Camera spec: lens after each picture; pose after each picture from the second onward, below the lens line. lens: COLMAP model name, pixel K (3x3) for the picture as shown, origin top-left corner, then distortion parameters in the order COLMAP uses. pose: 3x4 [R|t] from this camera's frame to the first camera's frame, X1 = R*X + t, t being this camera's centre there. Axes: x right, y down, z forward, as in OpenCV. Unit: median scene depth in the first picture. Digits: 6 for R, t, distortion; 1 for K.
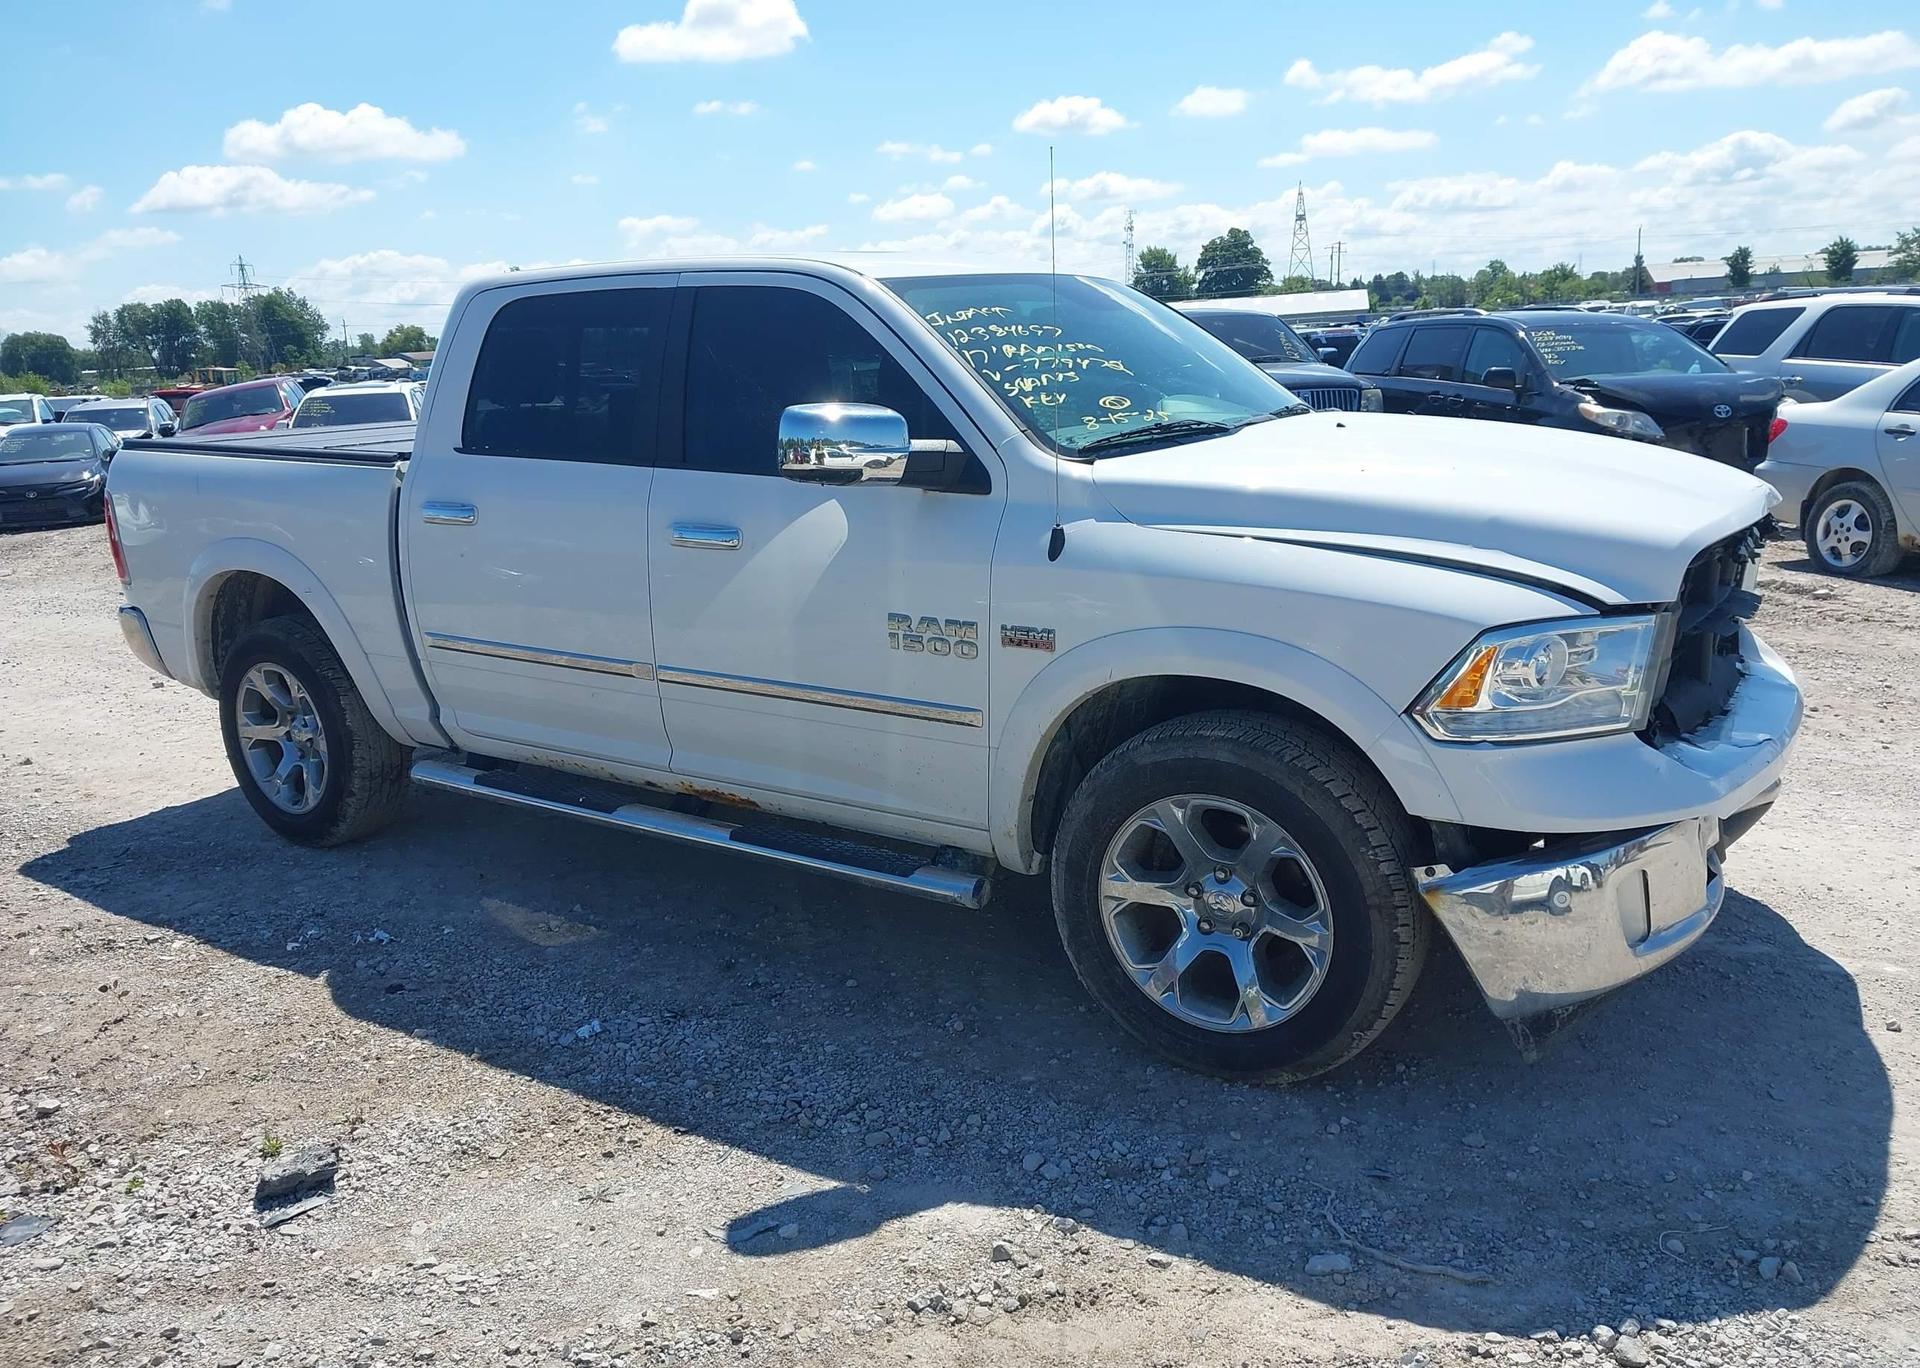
lens RADIAL K [[1515.3, 0, 941.9], [0, 1515.3, 693.6], [0, 0, 1]] dist [0.027293, -0.040970]
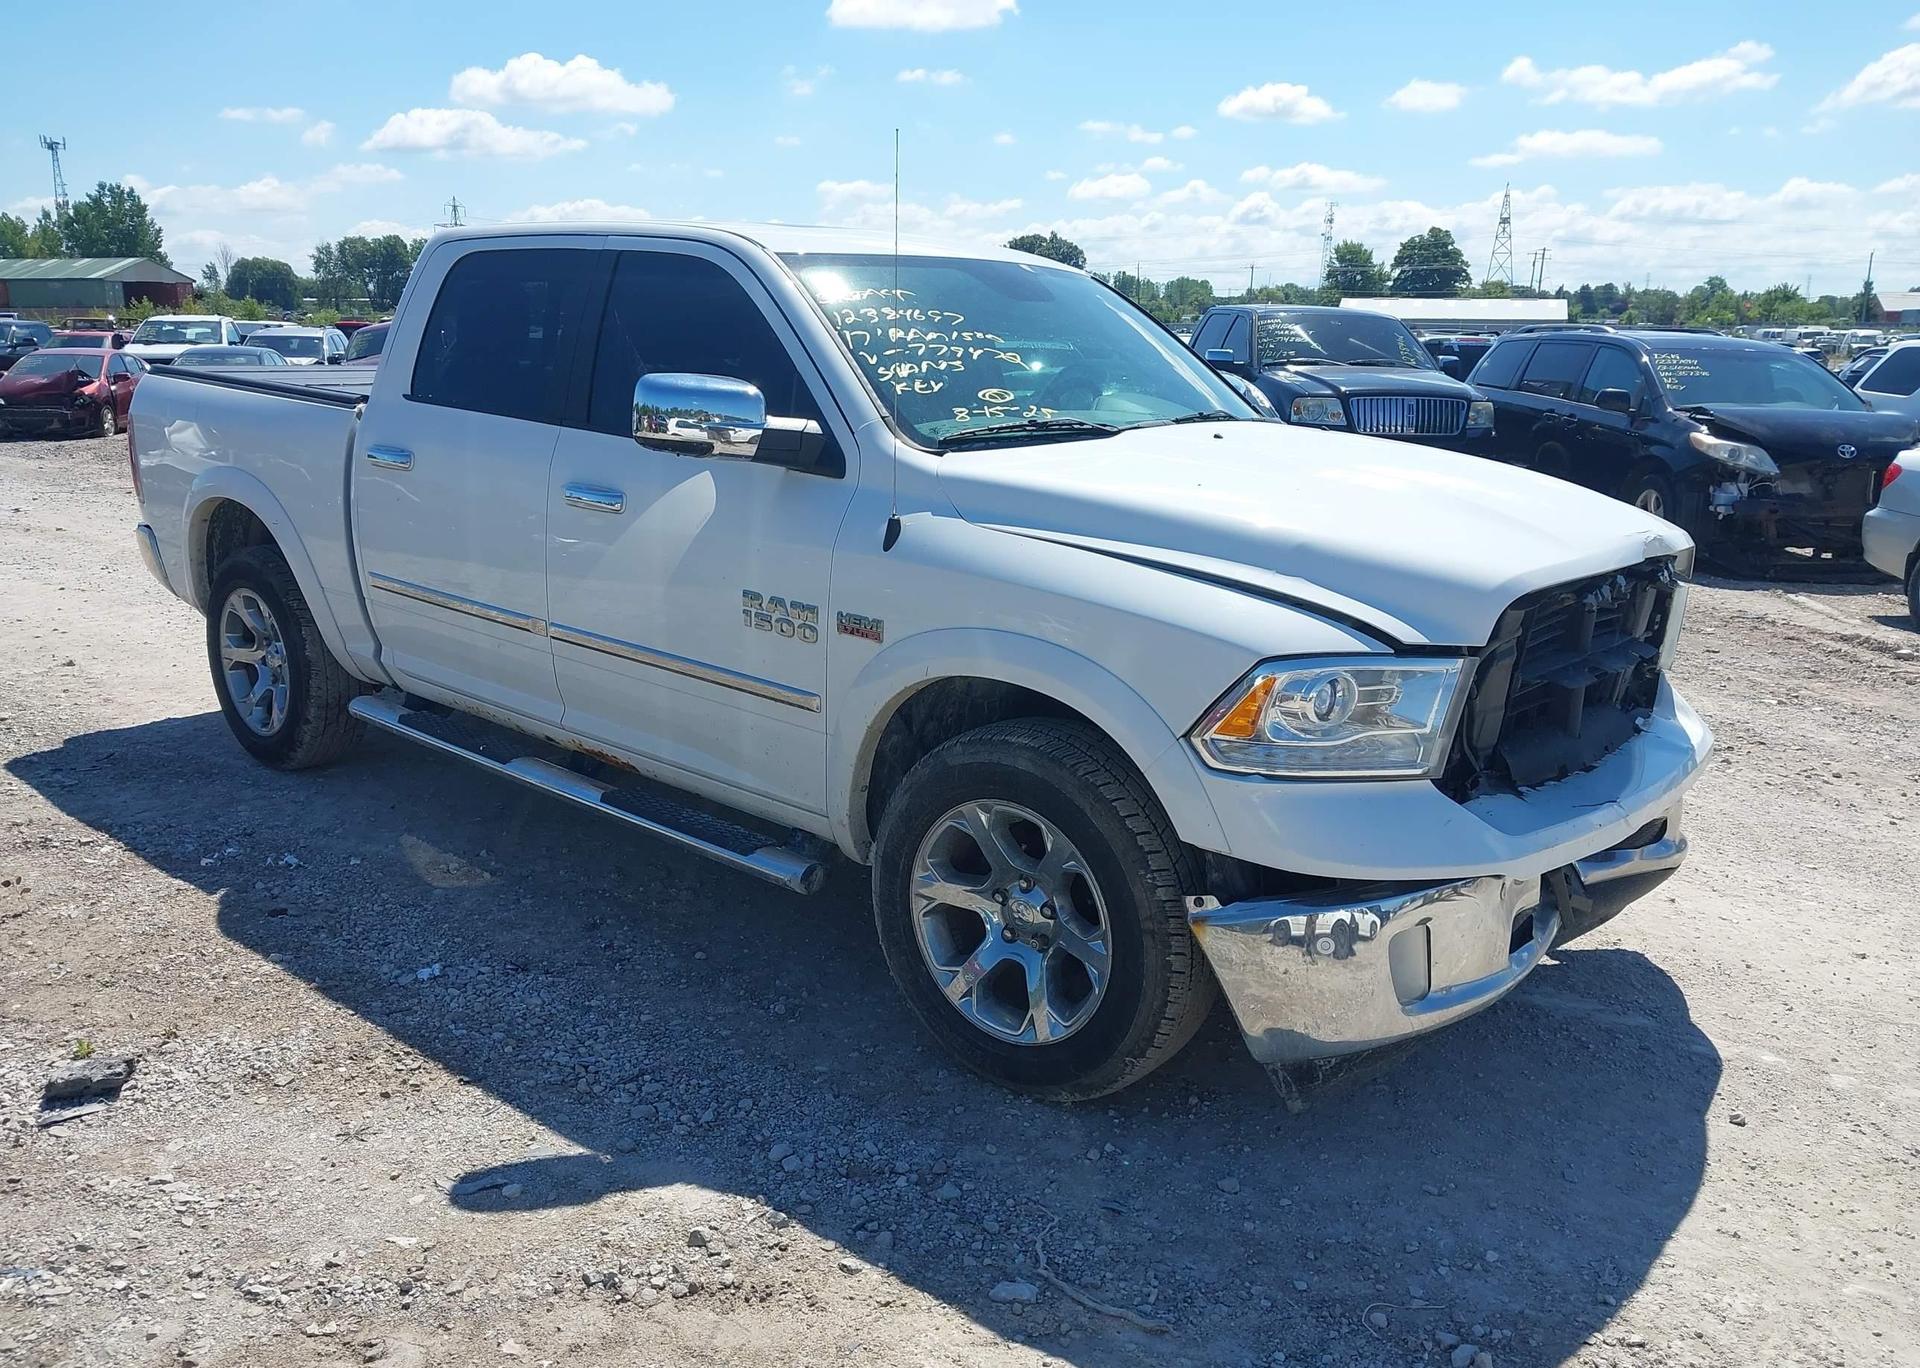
lens RADIAL K [[1515.3, 0, 951.3], [0, 1515.3, 685.9], [0, 0, 1]] dist [0.027293, -0.040970]
pose [[0.991046, 0.089523, -0.099059, 0.194374], [-0.088533, 0.995970, 0.014354, -0.015647], [0.099945, -0.005456, 0.994978, 0.019757]]
